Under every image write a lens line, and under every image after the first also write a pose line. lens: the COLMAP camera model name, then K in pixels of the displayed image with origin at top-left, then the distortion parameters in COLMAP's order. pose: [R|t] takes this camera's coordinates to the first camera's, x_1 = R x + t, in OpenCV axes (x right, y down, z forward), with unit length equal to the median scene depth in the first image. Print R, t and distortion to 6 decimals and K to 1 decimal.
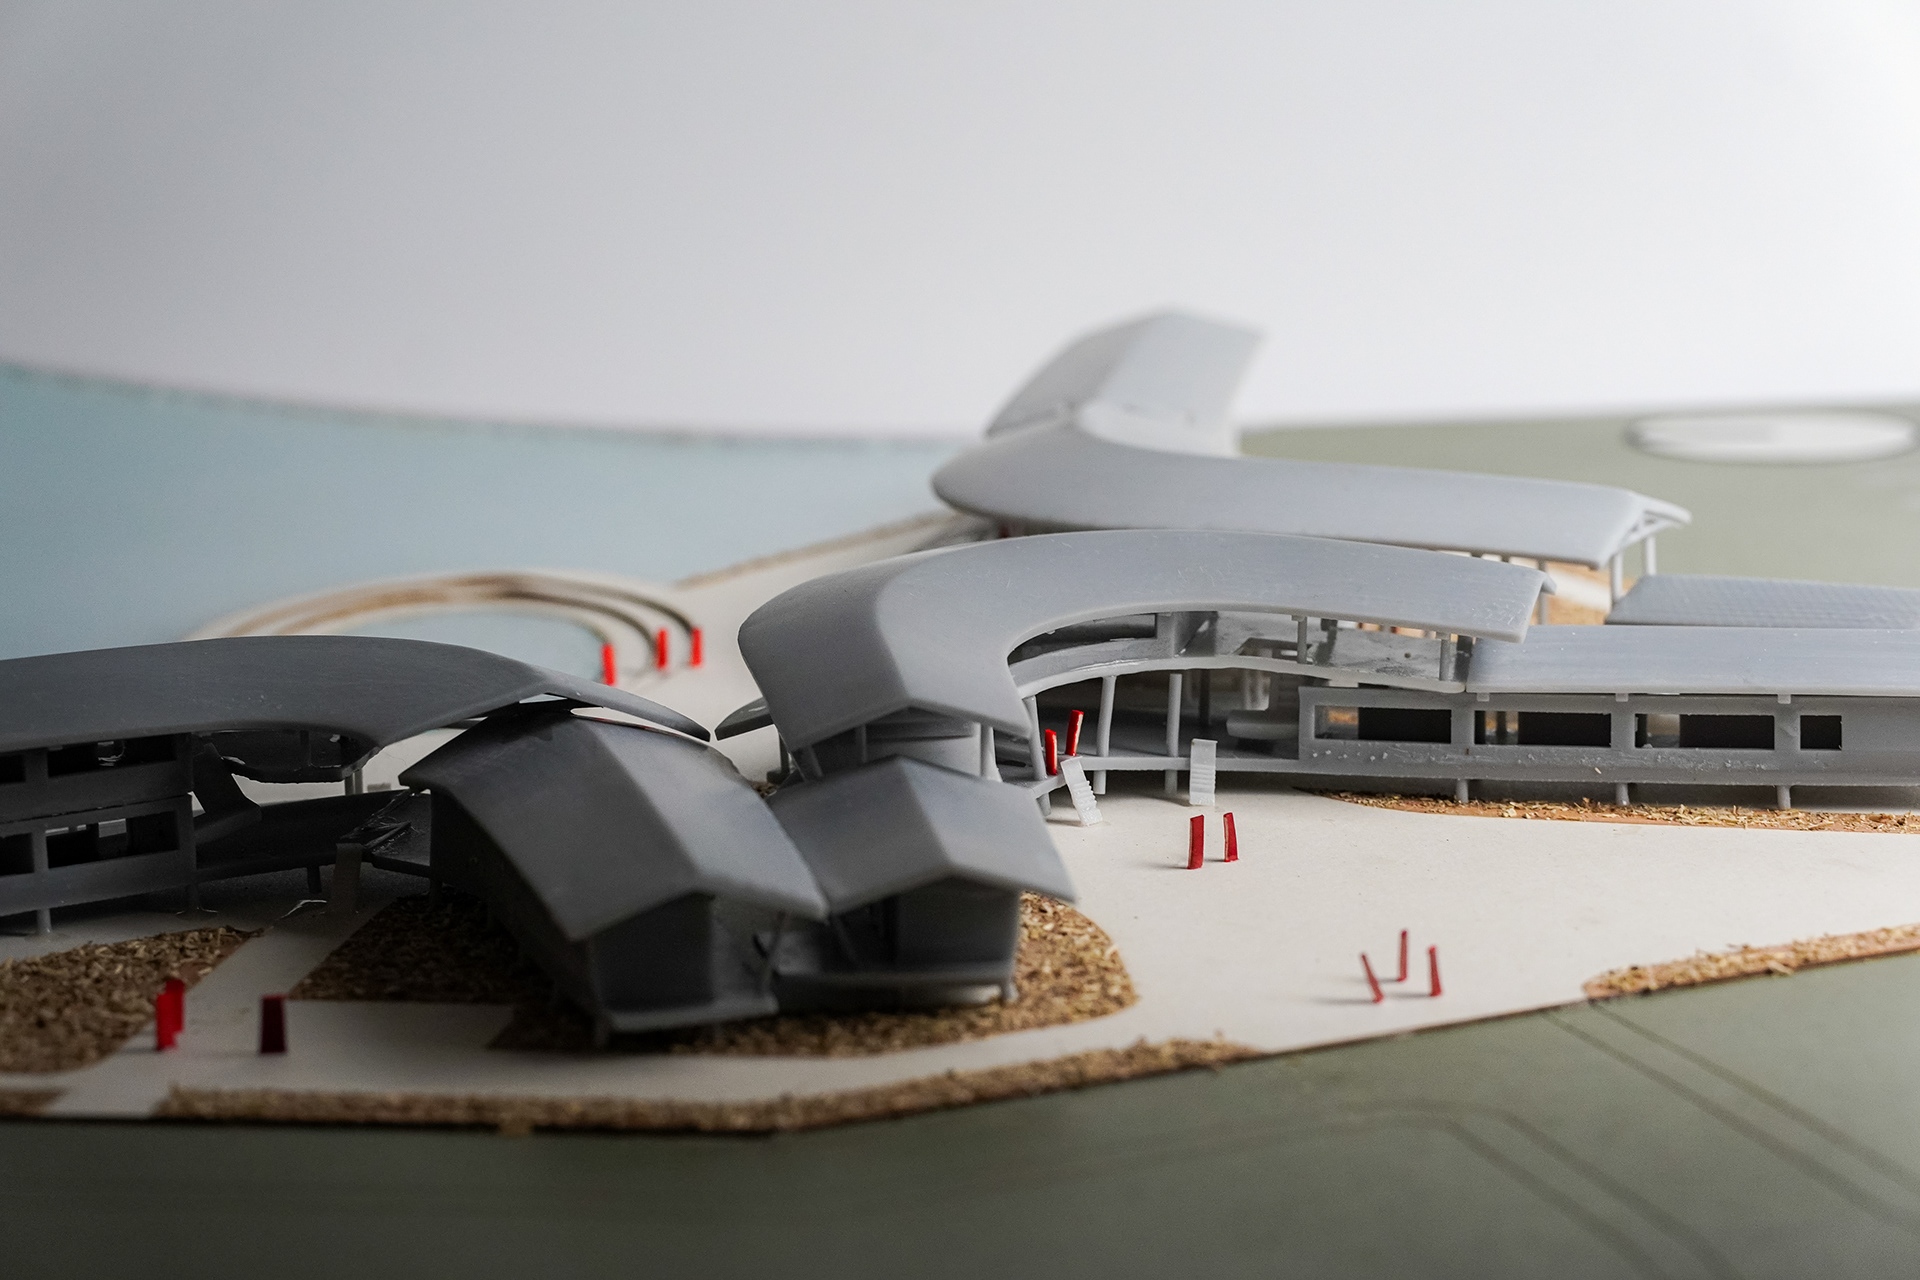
lens RADIAL K [[4807.0, 0, 960.0], [0, 4807.0, 640.0], [0, 0, 1]] dist [-0.037512, 1.537077]
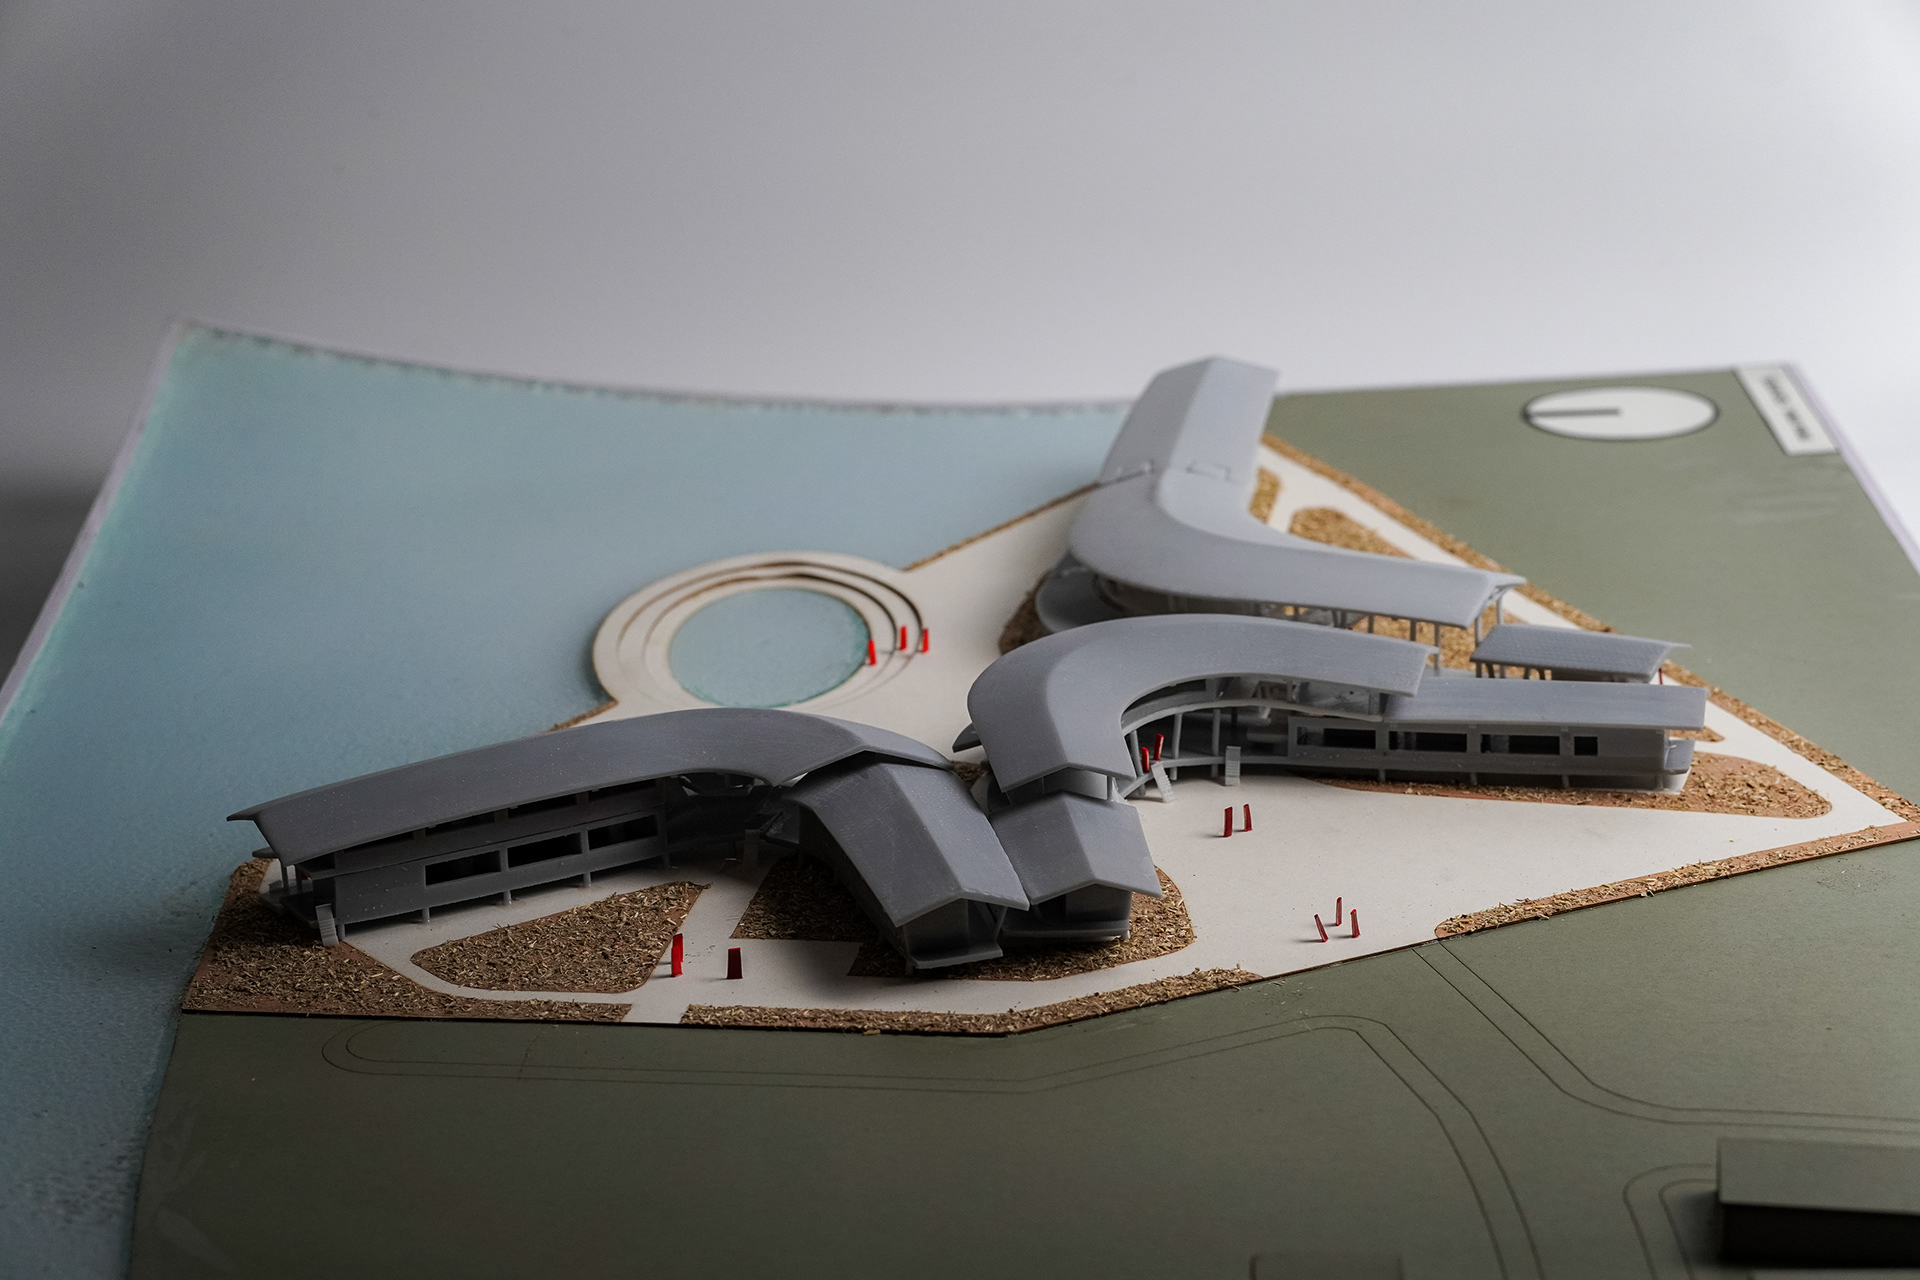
lens RADIAL K [[4807.0, 0, 960.0], [0, 4807.0, 640.0], [0, 0, 1]] dist [-0.037512, 1.537077]
pose [[0.999821, -0.011014, -0.015363, -0.022942], [0.012945, 0.991182, 0.131870, -0.272498], [0.013775, -0.132046, 0.991148, -0.788346]]
